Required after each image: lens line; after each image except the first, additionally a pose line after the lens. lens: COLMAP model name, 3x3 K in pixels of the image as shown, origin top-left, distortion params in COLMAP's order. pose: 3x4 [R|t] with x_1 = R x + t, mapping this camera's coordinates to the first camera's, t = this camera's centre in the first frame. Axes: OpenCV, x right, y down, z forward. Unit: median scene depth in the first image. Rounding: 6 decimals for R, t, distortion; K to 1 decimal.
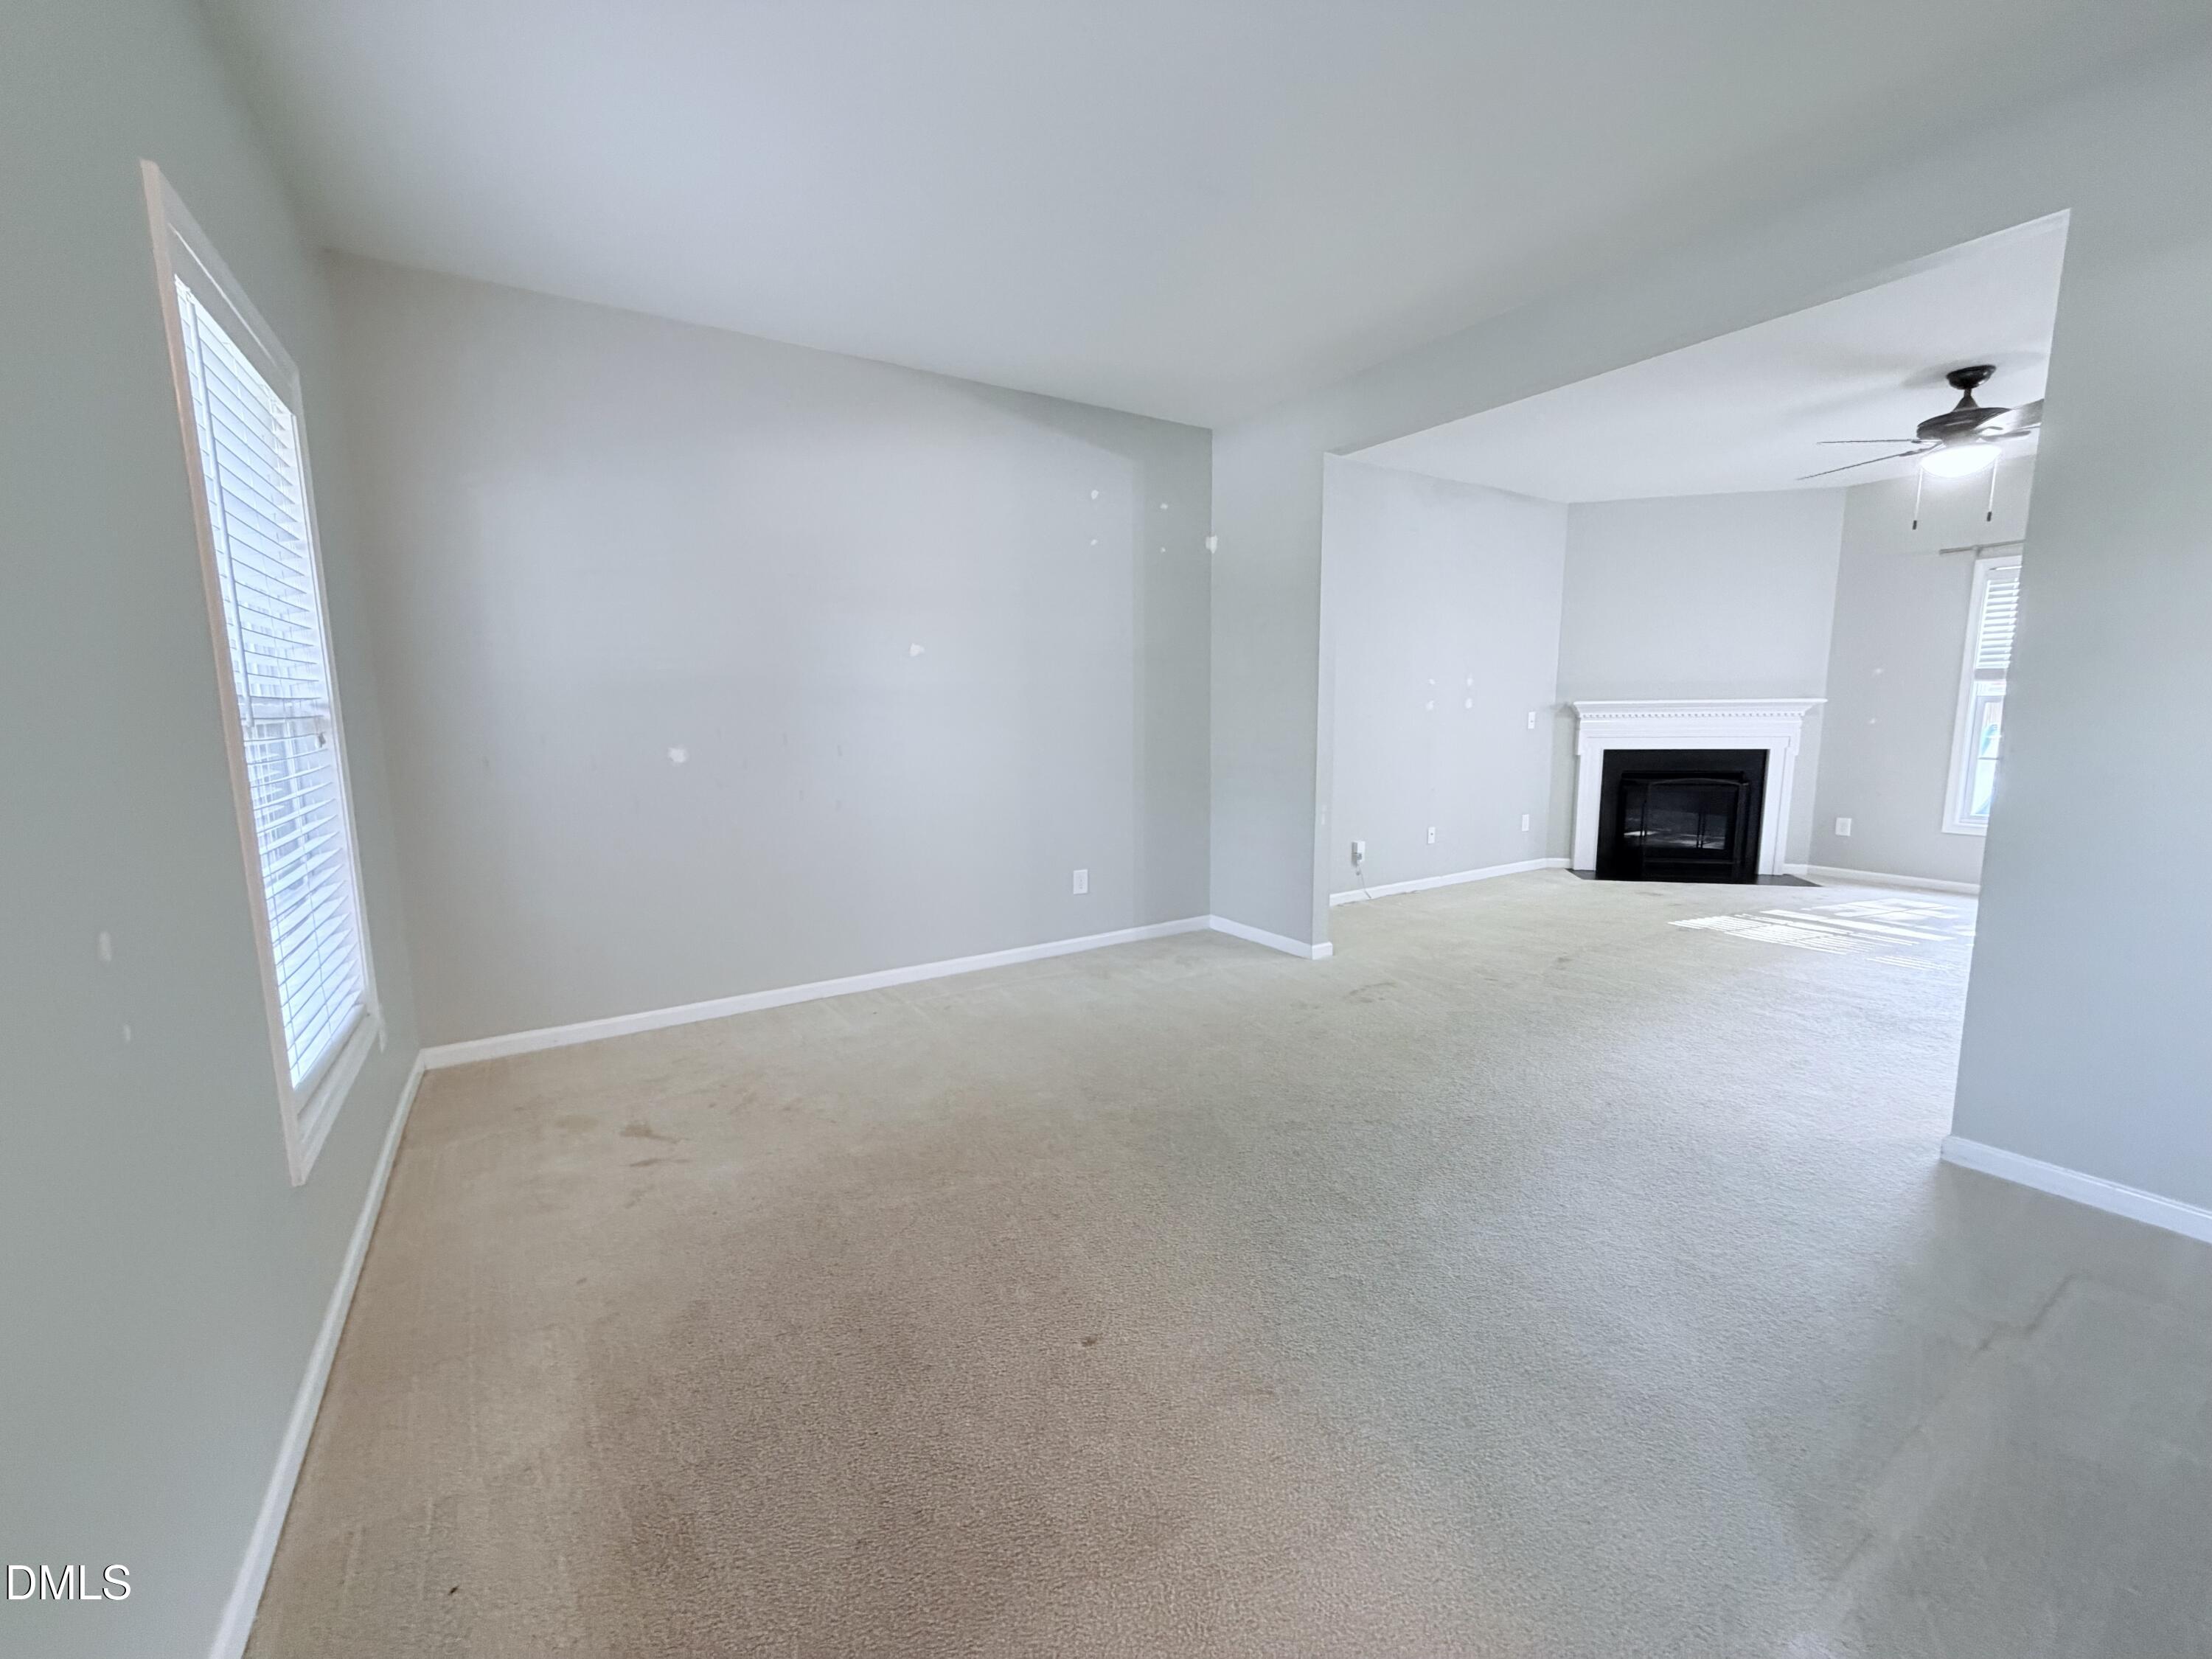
lens RADIAL K [[876.2, 0, 1105.6], [0, 876.2, 828.5], [0, 0, 1]] dist [-0.001629, 0.000122]
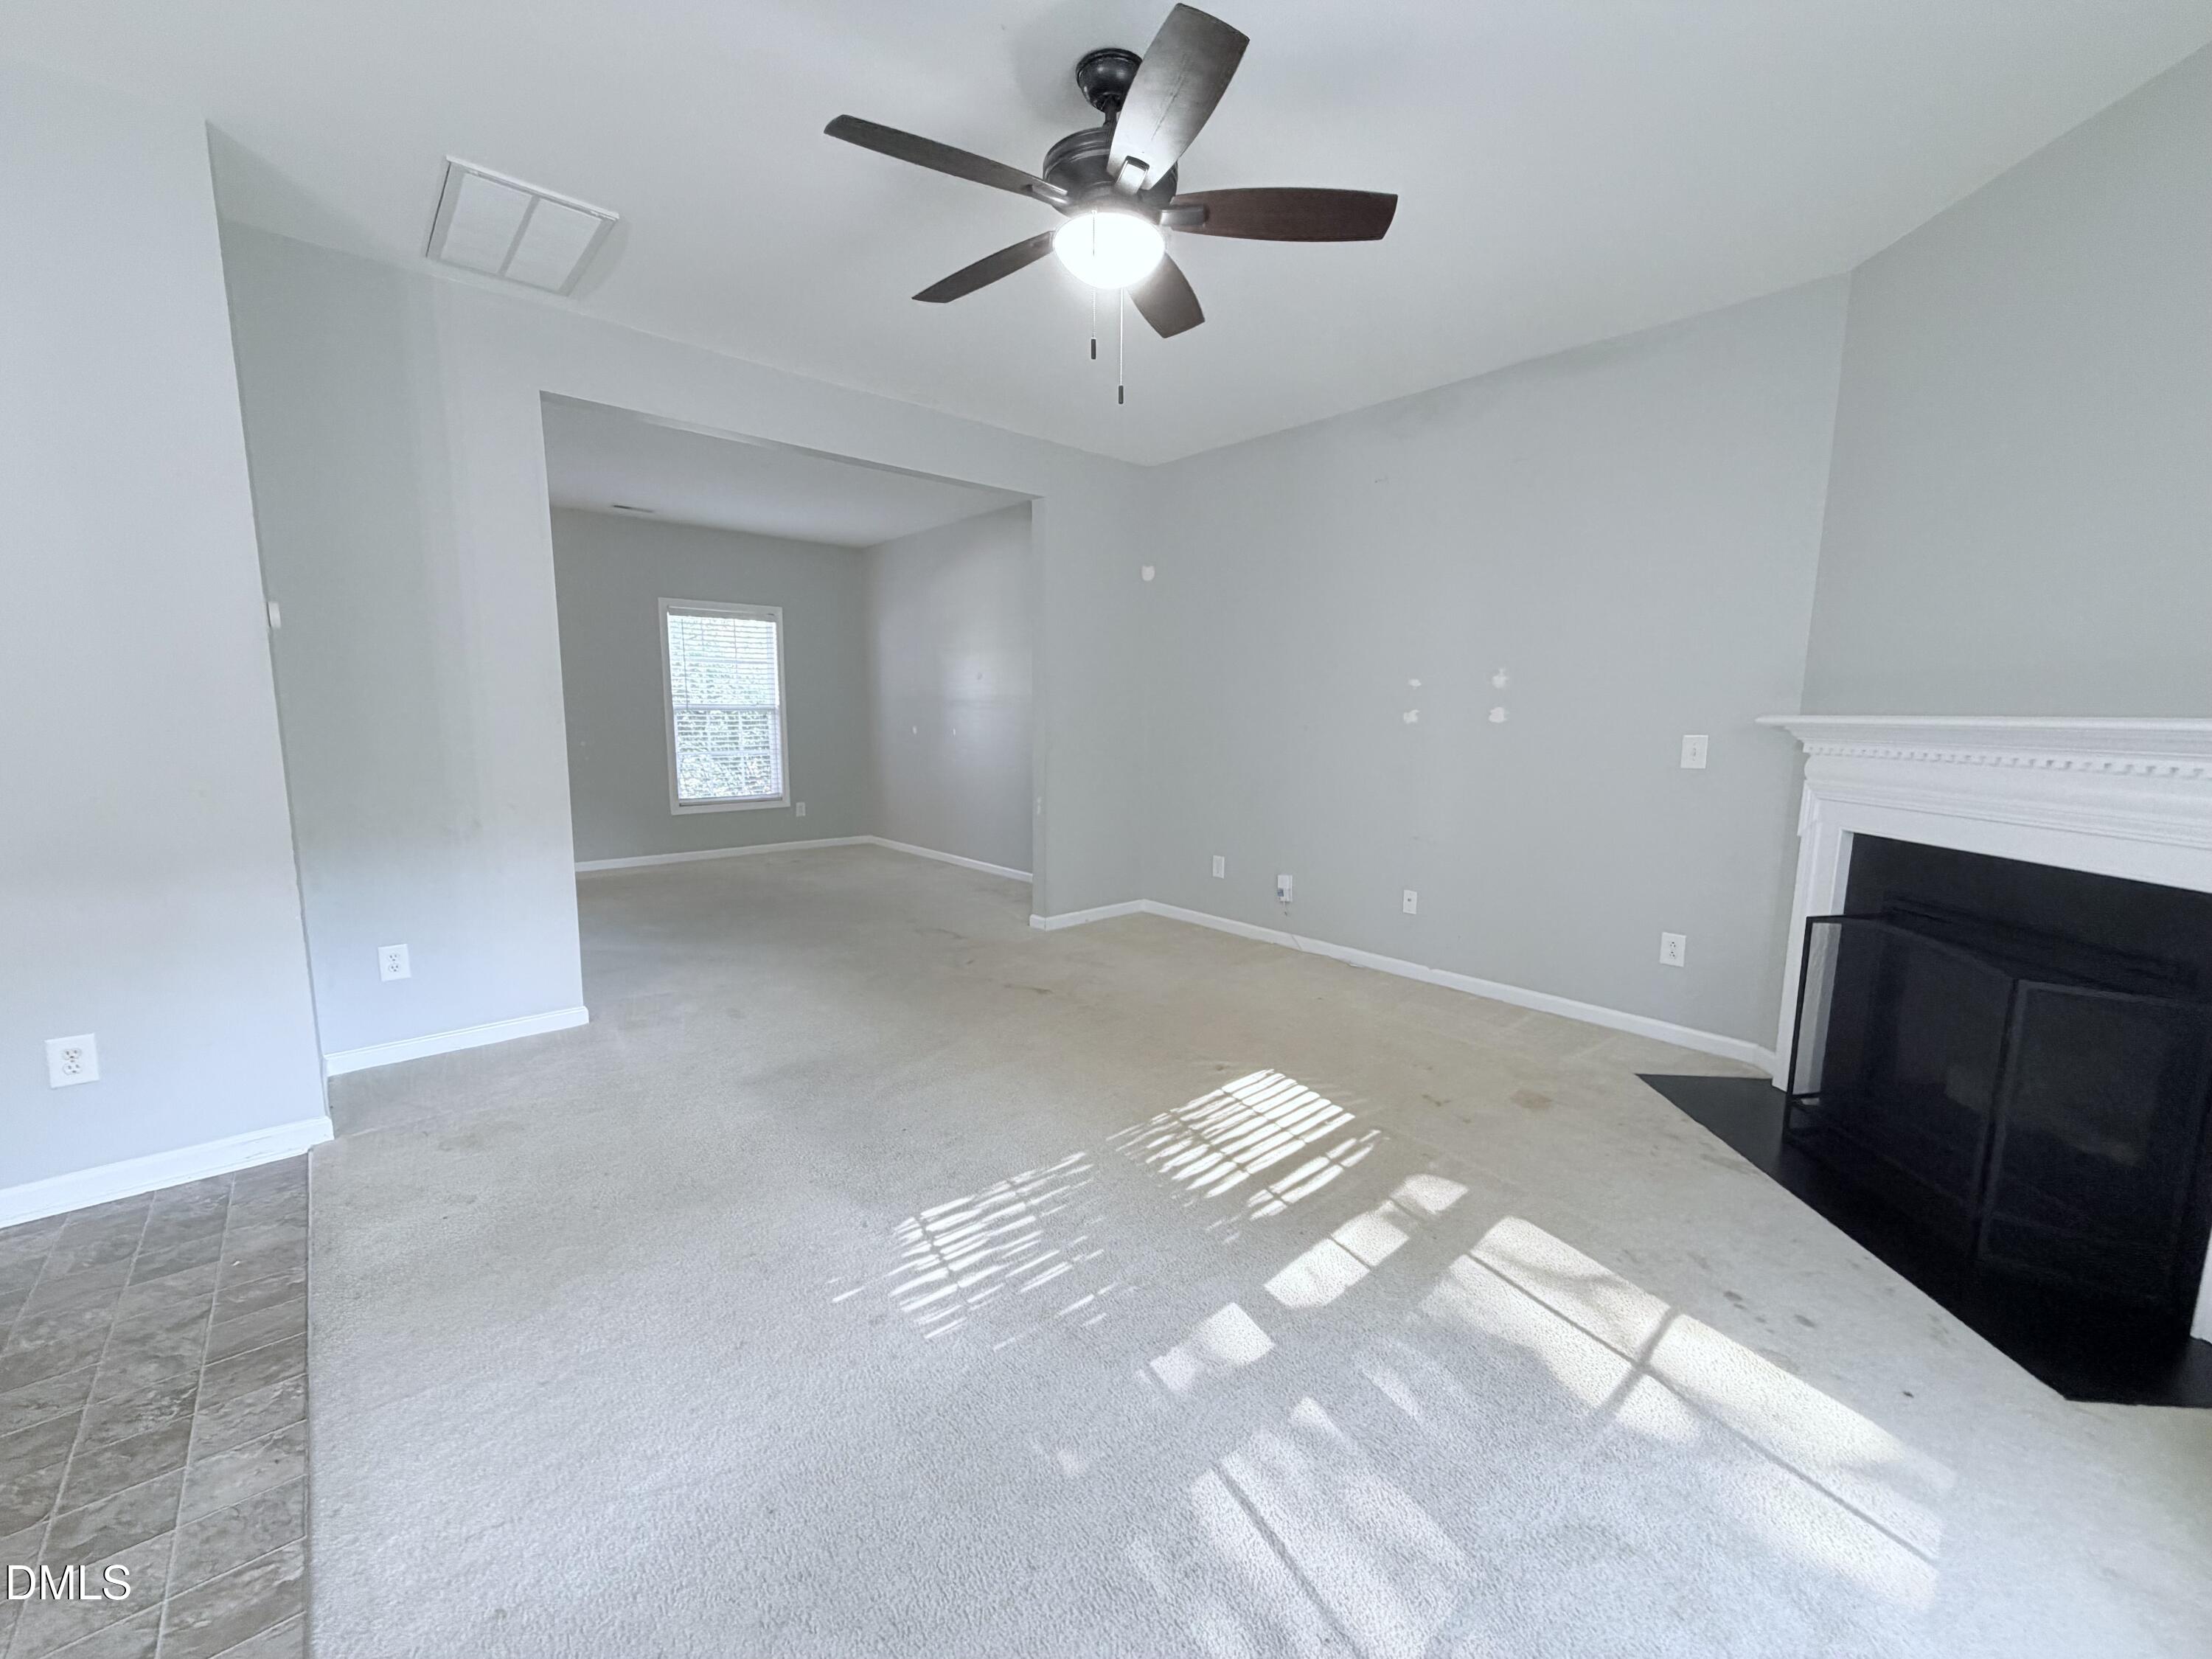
lens RADIAL K [[876.2, 0, 1105.6], [0, 876.2, 828.5], [0, 0, 1]] dist [-0.001629, 0.000122]
pose [[0.153514, 0.143194, -0.977716, 1.017763], [-0.144487, 0.982063, 0.121145, -0.100817], [0.977526, 0.122669, 0.171450, 0.641181]]
